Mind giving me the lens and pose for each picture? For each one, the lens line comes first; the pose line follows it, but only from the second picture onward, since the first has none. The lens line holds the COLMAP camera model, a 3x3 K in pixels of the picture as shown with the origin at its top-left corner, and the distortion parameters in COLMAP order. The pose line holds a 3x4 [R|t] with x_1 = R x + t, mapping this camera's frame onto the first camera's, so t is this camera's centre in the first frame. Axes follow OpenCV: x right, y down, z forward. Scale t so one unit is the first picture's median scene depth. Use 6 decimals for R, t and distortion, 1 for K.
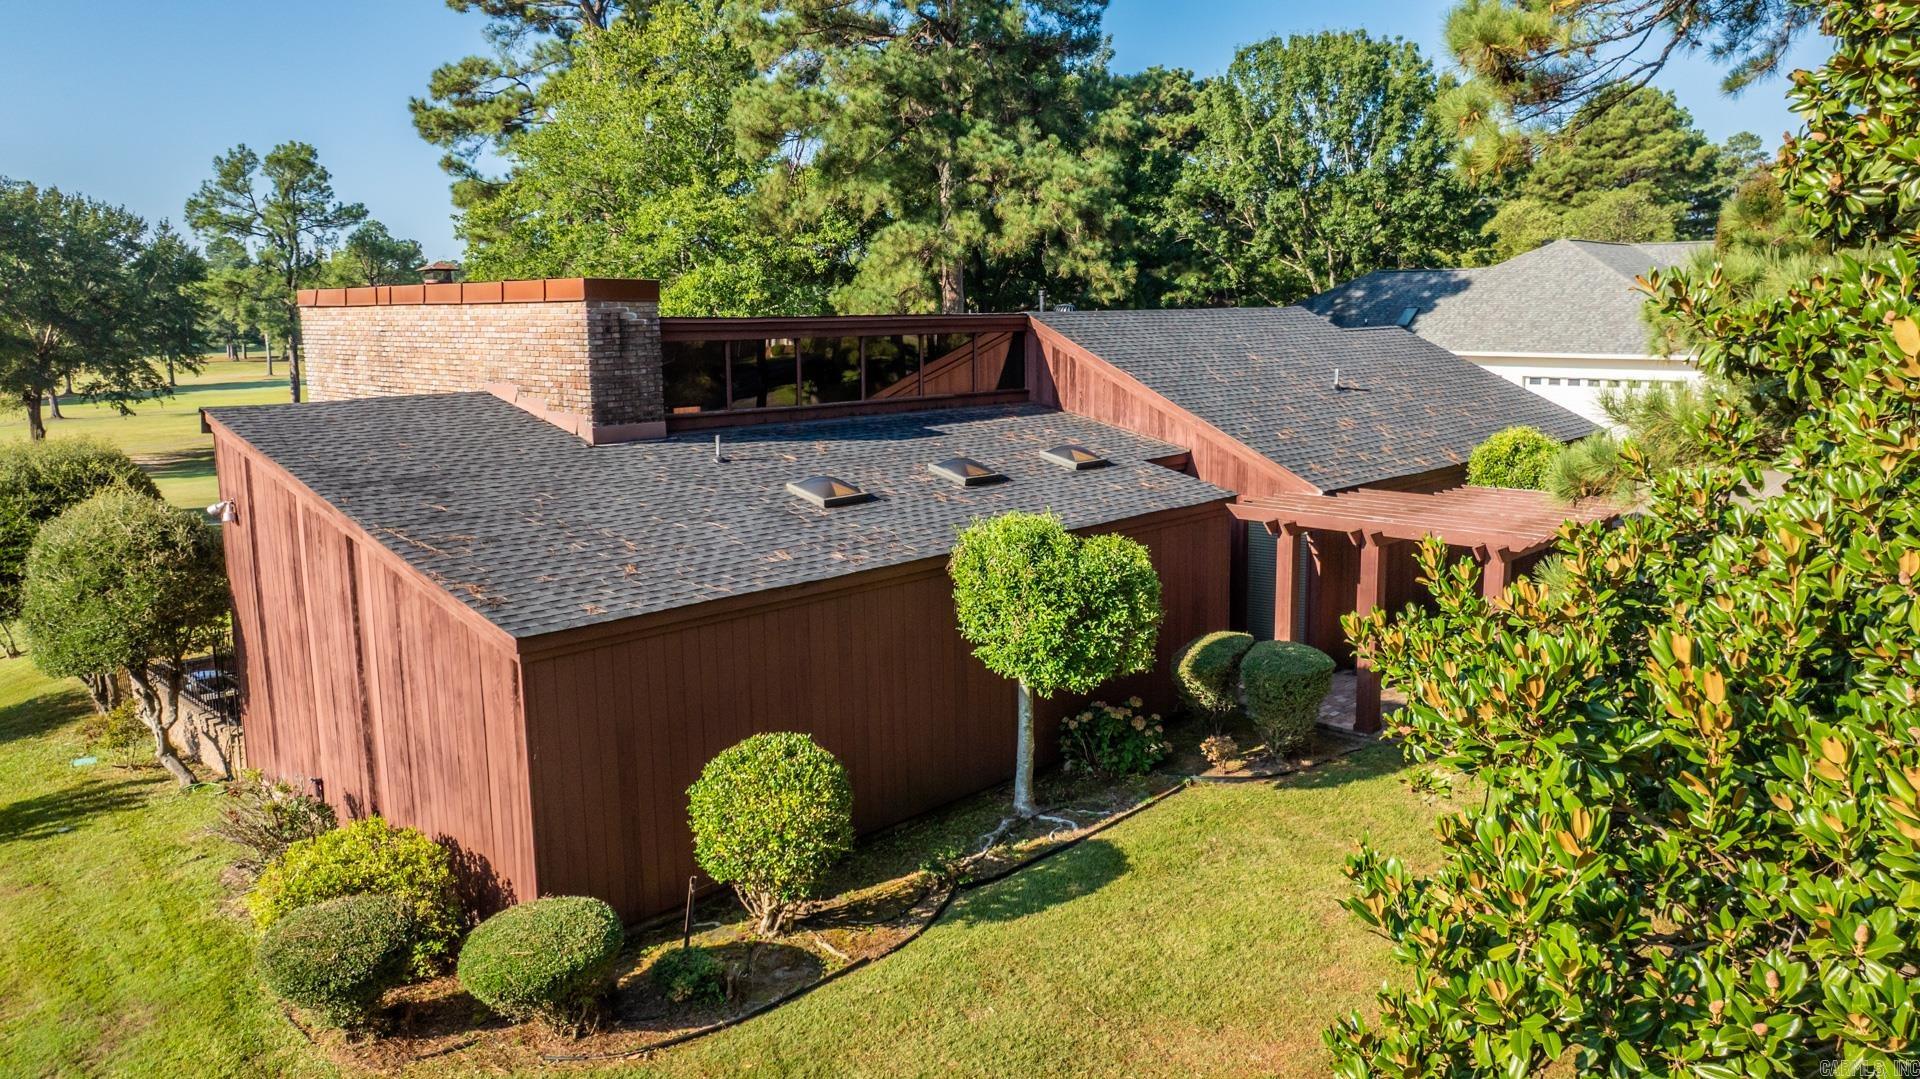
lens RADIAL K [[1326.6, 0, 951.4], [0, 1326.6, 538.3], [0, 0, 1]] dist [-0.063119, 0.067445]
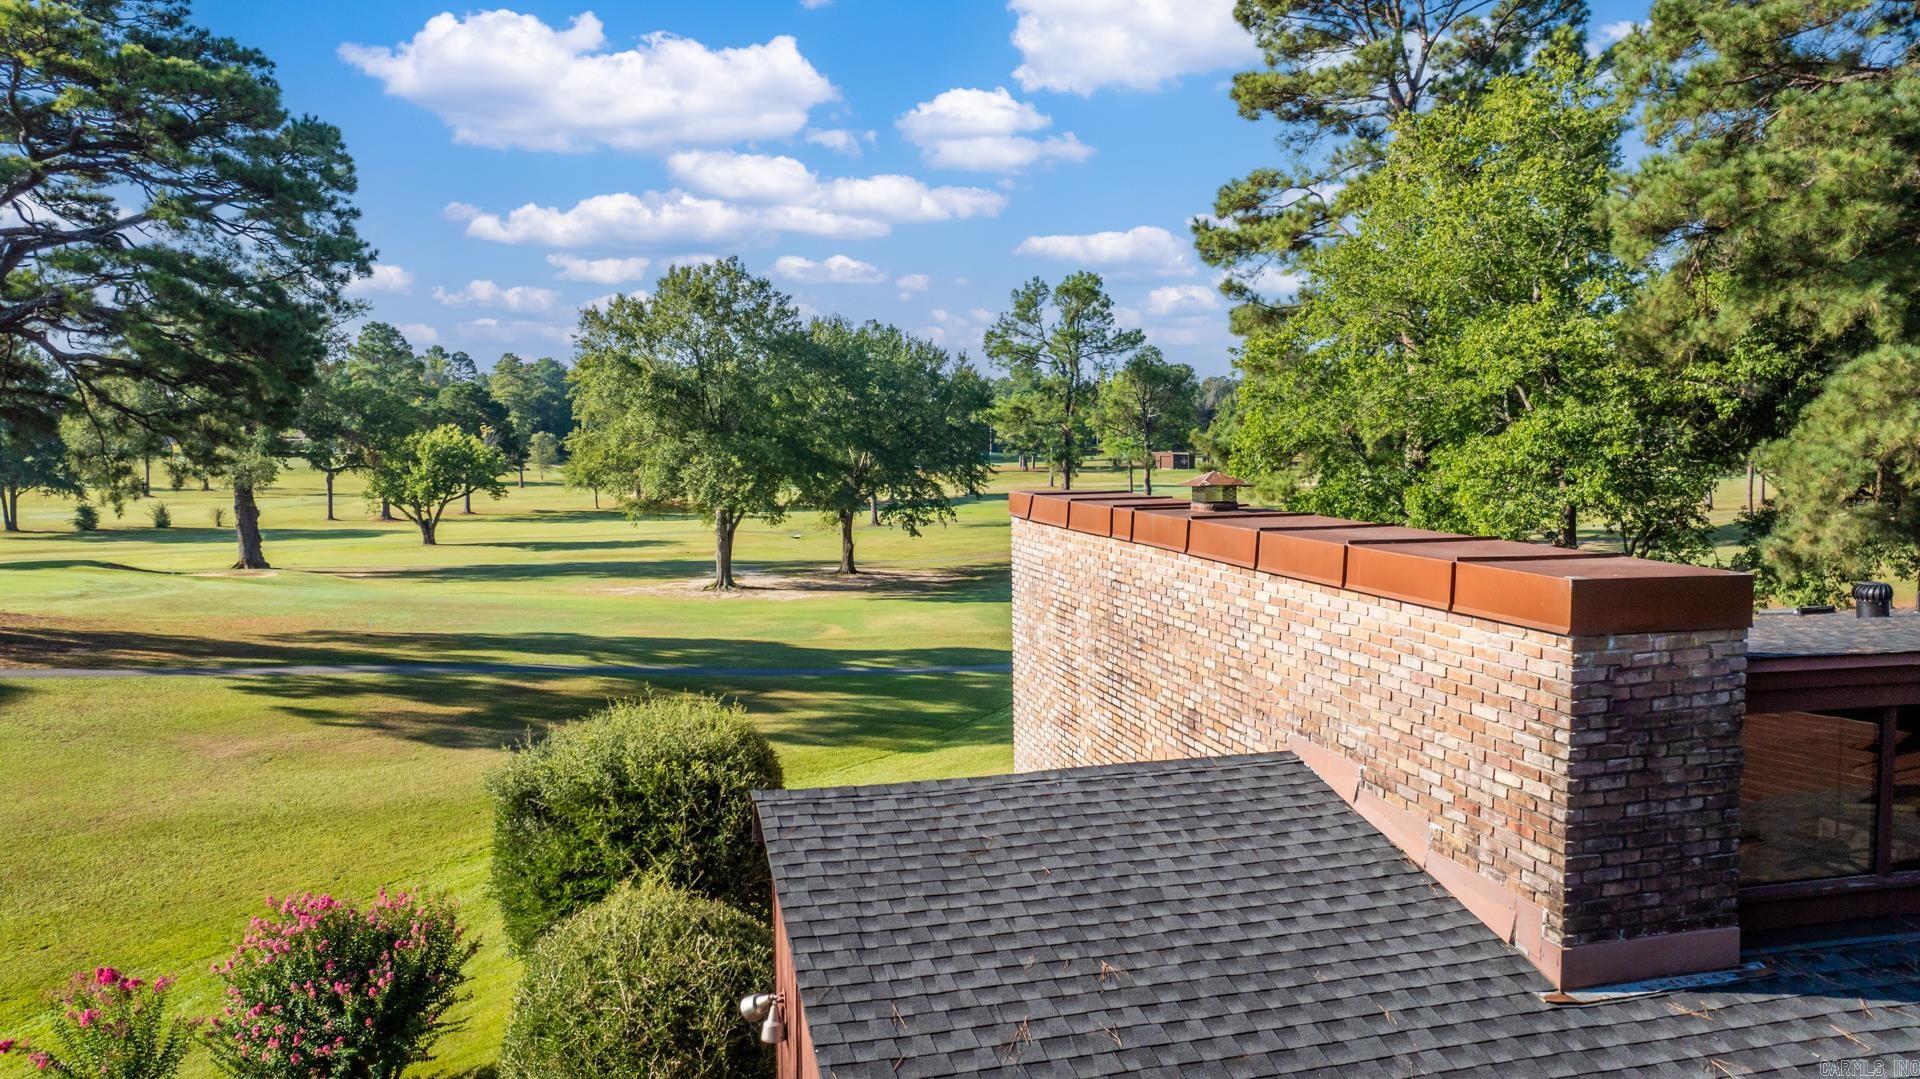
lens RADIAL K [[1326.6, 0, 951.4], [0, 1326.6, 538.3], [0, 0, 1]] dist [-0.063119, 0.067445]
pose [[0.849302, 0.045478, -0.525945, -0.061979], [-0.089198, 0.994320, -0.058059, -0.045766], [0.520318, 0.096222, 0.848535, 0.152844]]
